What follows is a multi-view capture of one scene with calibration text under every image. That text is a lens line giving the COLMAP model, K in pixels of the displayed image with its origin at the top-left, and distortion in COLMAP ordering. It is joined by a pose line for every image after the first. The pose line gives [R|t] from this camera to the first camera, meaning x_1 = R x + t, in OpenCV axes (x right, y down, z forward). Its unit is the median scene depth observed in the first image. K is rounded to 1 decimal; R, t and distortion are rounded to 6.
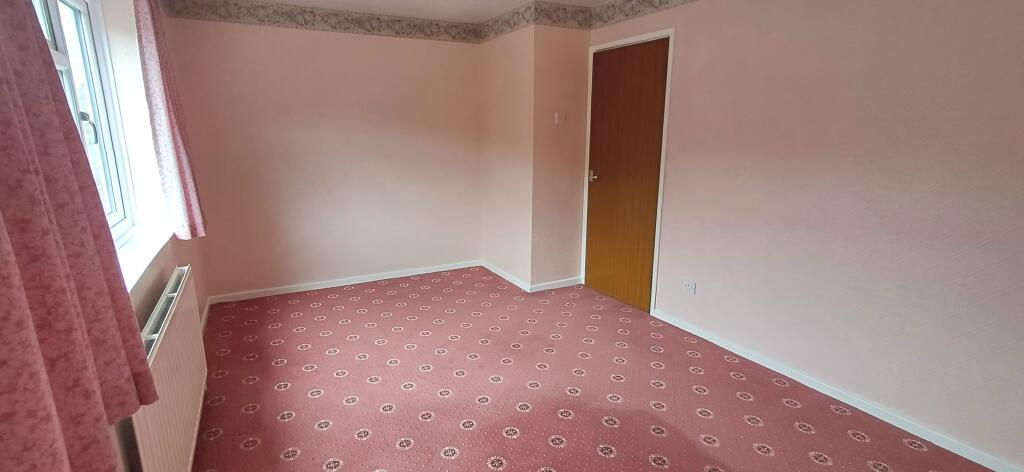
lens RADIAL K [[472.3, 0, 496.5], [0, 472.3, 233.0], [0, 0, 1]] dist [0.000115, -0.000191]
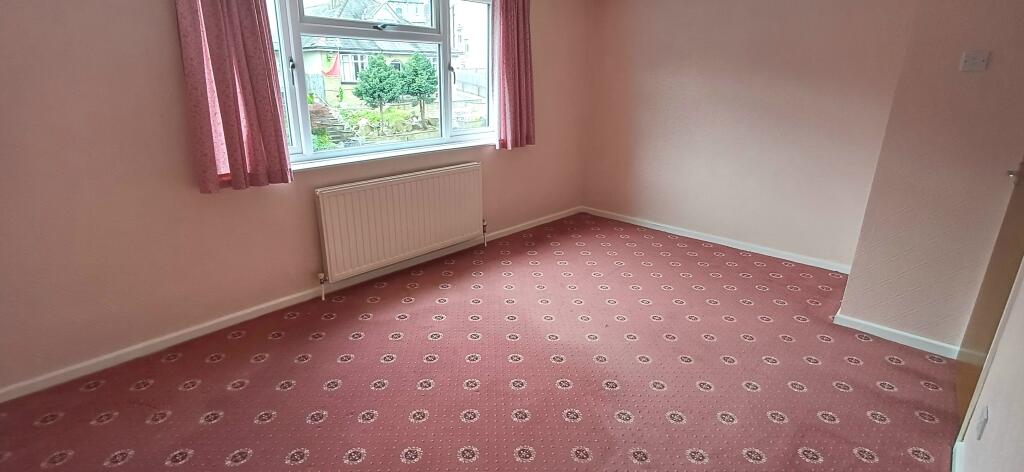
lens RADIAL K [[472.3, 0, 496.5], [0, 472.3, 233.0], [0, 0, 1]] dist [0.000115, -0.000191]
pose [[0.321381, 0.305201, -0.896419, 0.519260], [-0.210983, 0.945921, 0.246414, -0.068524], [0.923147, 0.109936, 0.368393, 0.290241]]
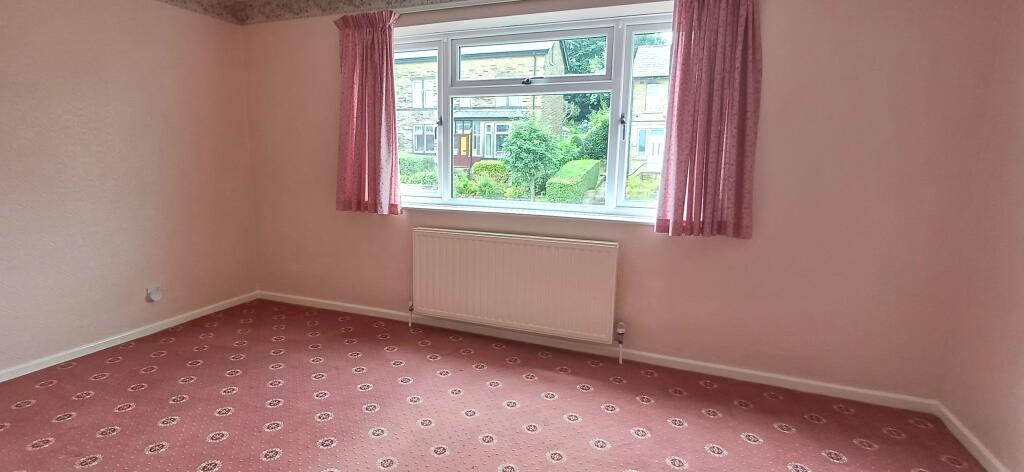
lens RADIAL K [[472.3, 0, 496.5], [0, 472.3, 233.0], [0, 0, 1]] dist [0.000115, -0.000191]
pose [[-0.753487, 0.102107, -0.649485, 0.189359], [-0.153808, 0.933078, 0.325129, -0.174132], [0.639218, 0.344877, -0.687357, 0.955530]]
